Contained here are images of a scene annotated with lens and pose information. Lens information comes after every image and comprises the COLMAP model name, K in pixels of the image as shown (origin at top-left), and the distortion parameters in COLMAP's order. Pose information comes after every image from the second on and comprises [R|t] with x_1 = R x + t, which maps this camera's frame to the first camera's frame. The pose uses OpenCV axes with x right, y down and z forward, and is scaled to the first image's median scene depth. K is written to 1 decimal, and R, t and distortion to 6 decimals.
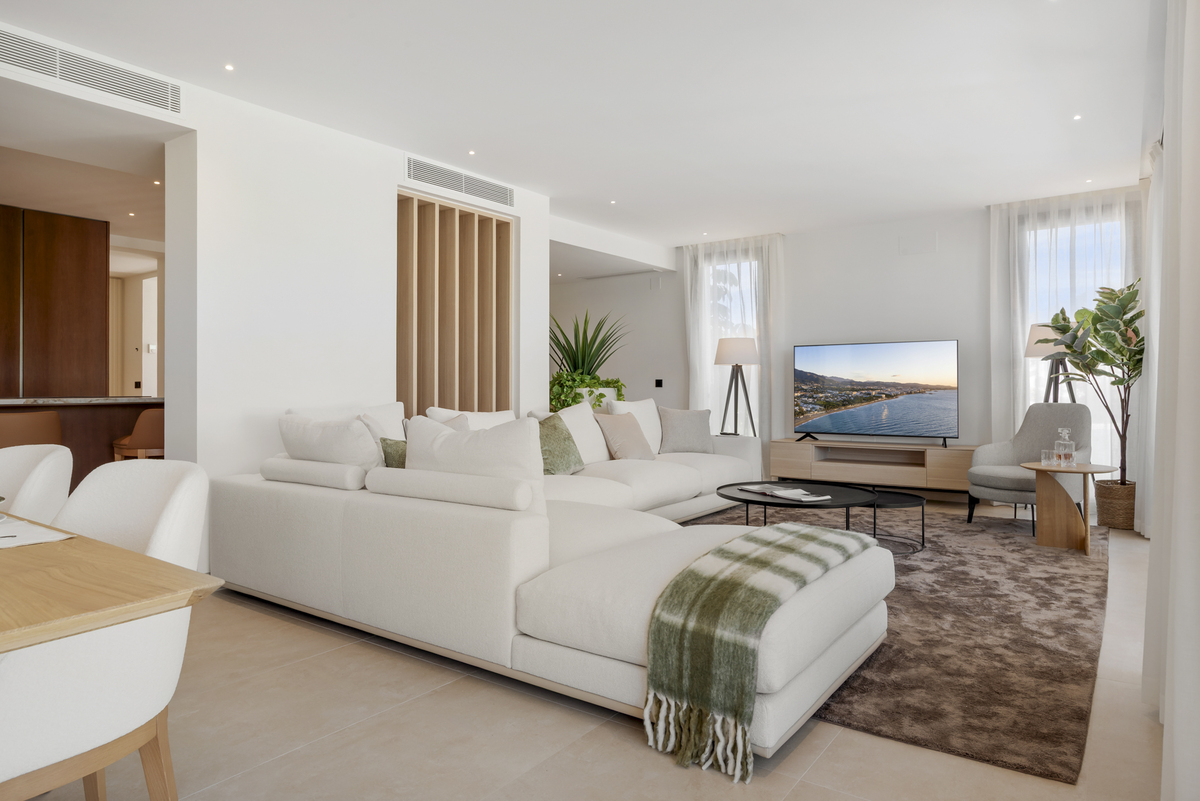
lens RADIAL K [[722.7, 0, 623.1], [0, 722.7, 384.4], [0, 0, 1]] dist [-0.016482, 0.008086]
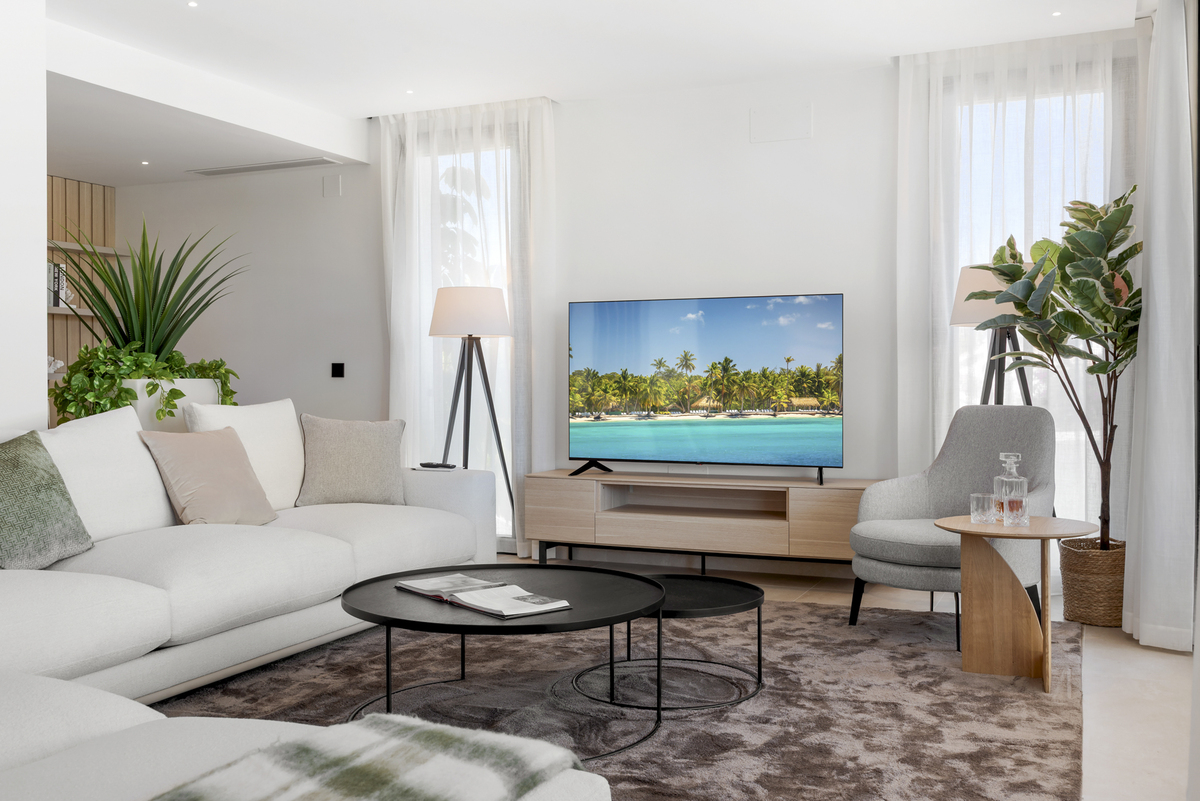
lens RADIAL K [[1198.1, 0, 598.5], [0, 1198.1, 399.2], [0, 0, 1]] dist [0.008497, 0.000000]
pose [[0.977366, -0.003407, 0.211528, 0.088828], [-0.001147, 0.999770, 0.021404, 0.001112], [-0.211553, -0.021162, 0.977137, 0.136203]]
